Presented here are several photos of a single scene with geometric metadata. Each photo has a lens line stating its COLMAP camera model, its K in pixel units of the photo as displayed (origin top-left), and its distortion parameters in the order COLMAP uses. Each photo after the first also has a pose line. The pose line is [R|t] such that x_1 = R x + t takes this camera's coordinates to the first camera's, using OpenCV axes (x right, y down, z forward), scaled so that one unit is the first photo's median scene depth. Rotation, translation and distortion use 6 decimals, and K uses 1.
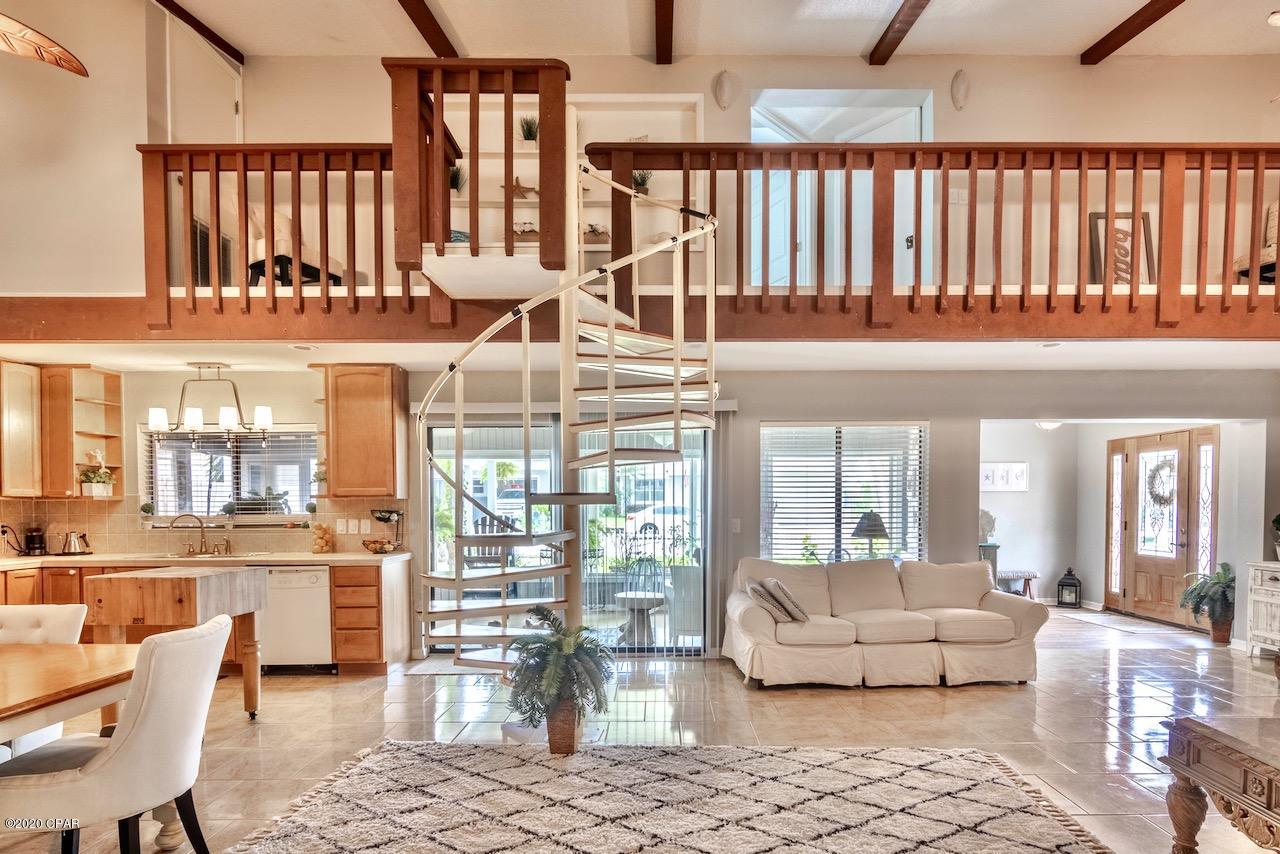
lens RADIAL K [[670.9, 0, 664.9], [0, 670.9, 522.0], [0, 0, 1]] dist [-0.008491, 0.004037]
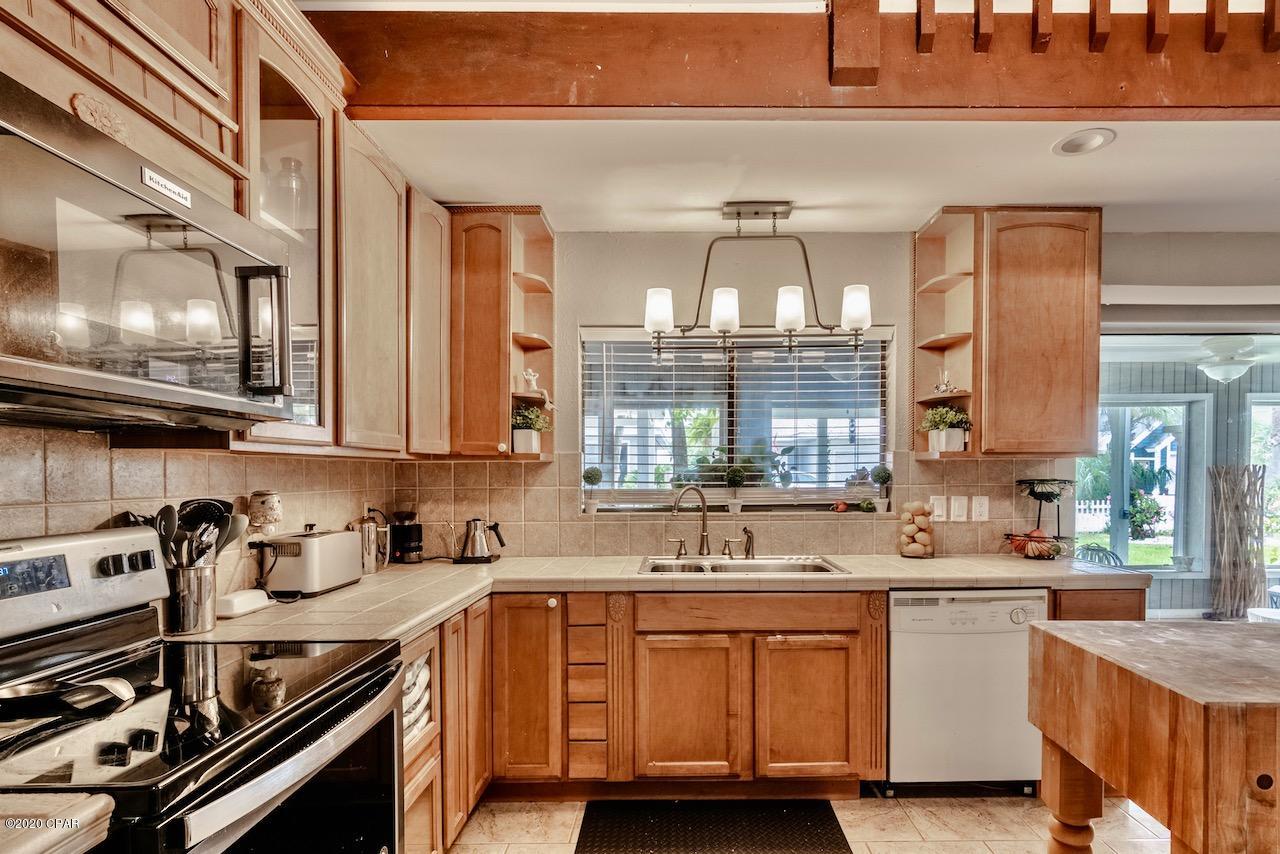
lens RADIAL K [[670.9, 0, 682.3], [0, 670.9, 486.9], [0, 0, 1]] dist [-0.008491, 0.004037]
pose [[0.999955, 0.001315, -0.009427, -0.724758], [-0.001349, 0.999993, -0.003550, -0.010015], [0.009423, 0.003563, 0.999949, 0.455553]]
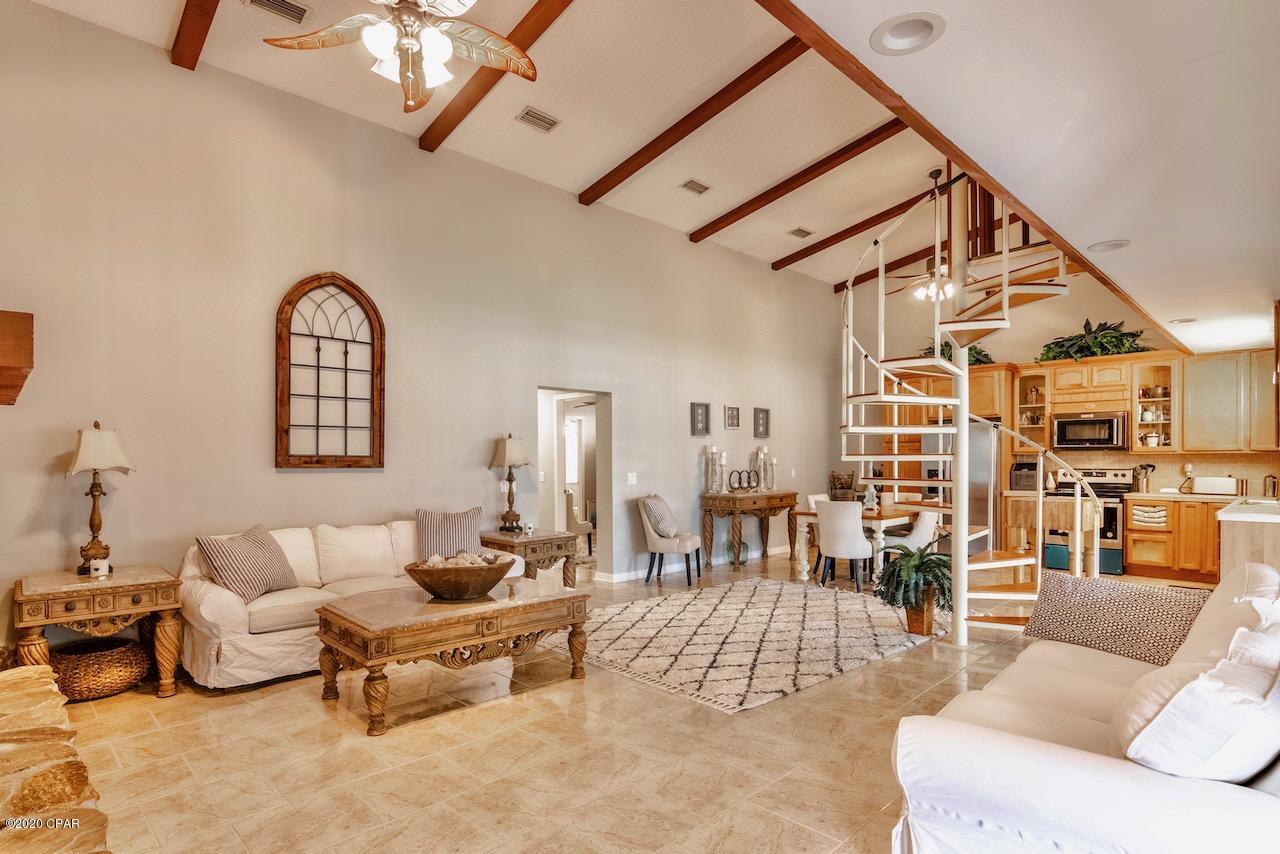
lens RADIAL K [[670.9, 0, 641.5], [0, 670.9, 466.0], [0, 0, 1]] dist [-0.008491, 0.004037]
pose [[-0.712786, 0.014992, -0.701222, 0.805453], [-0.010140, 0.999447, 0.031676, -0.035233], [0.701309, 0.029689, -0.712239, 1.024946]]
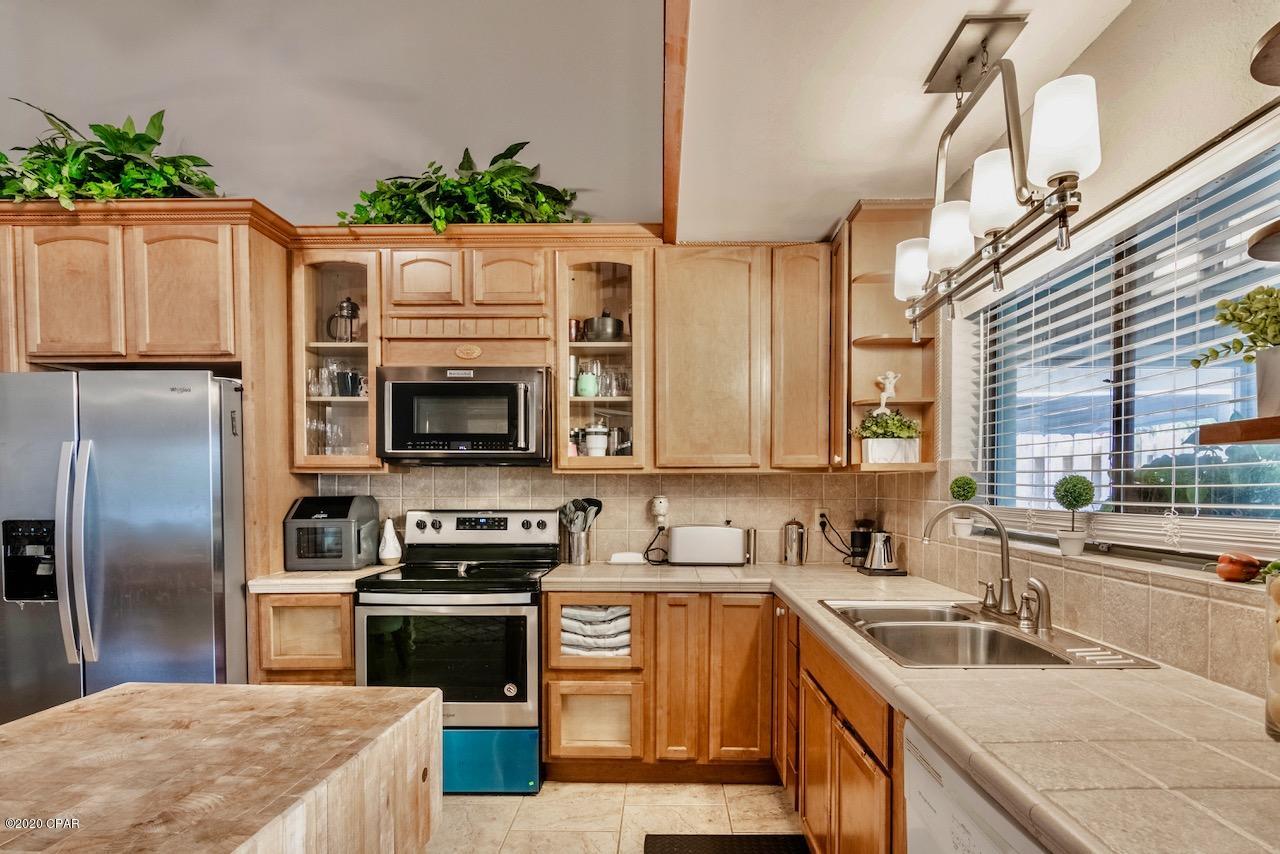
lens RADIAL K [[670.9, 0, 657.3], [0, 670.9, 504.5], [0, 0, 1]] dist [-0.008491, 0.004037]
pose [[-0.019716, 0.032921, -0.999263, -0.340708], [-0.022021, 0.999201, 0.033354, -0.021390], [0.999563, 0.022662, -0.018975, 0.843392]]
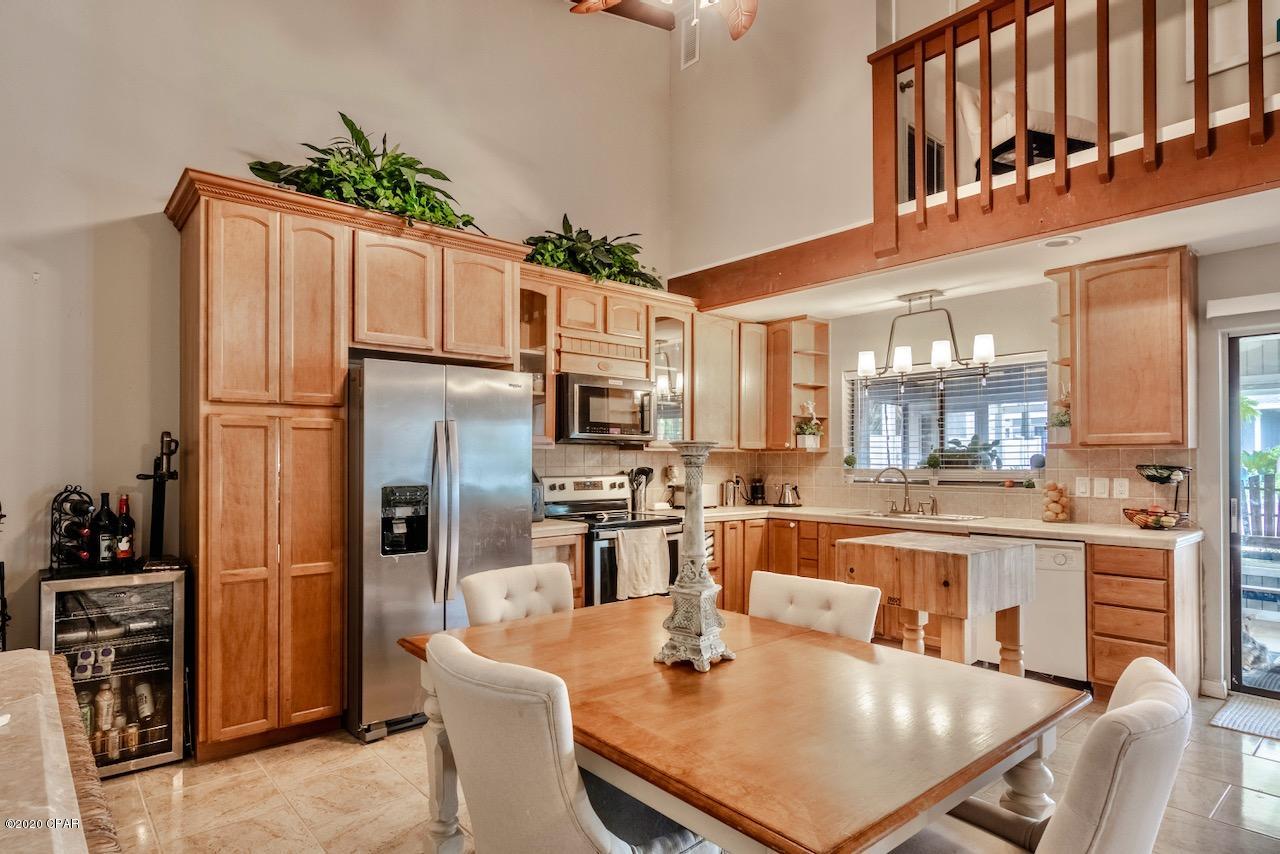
lens RADIAL K [[700.5, 0, 640.1], [0, 700.5, 451.7], [0, 0, 1]] dist [-0.008117, -0.001221]
pose [[0.648520, -0.003727, -0.761188, -0.225975], [-0.022209, 0.999470, -0.023816, -0.003152], [0.760873, 0.032350, 0.648094, 0.142732]]
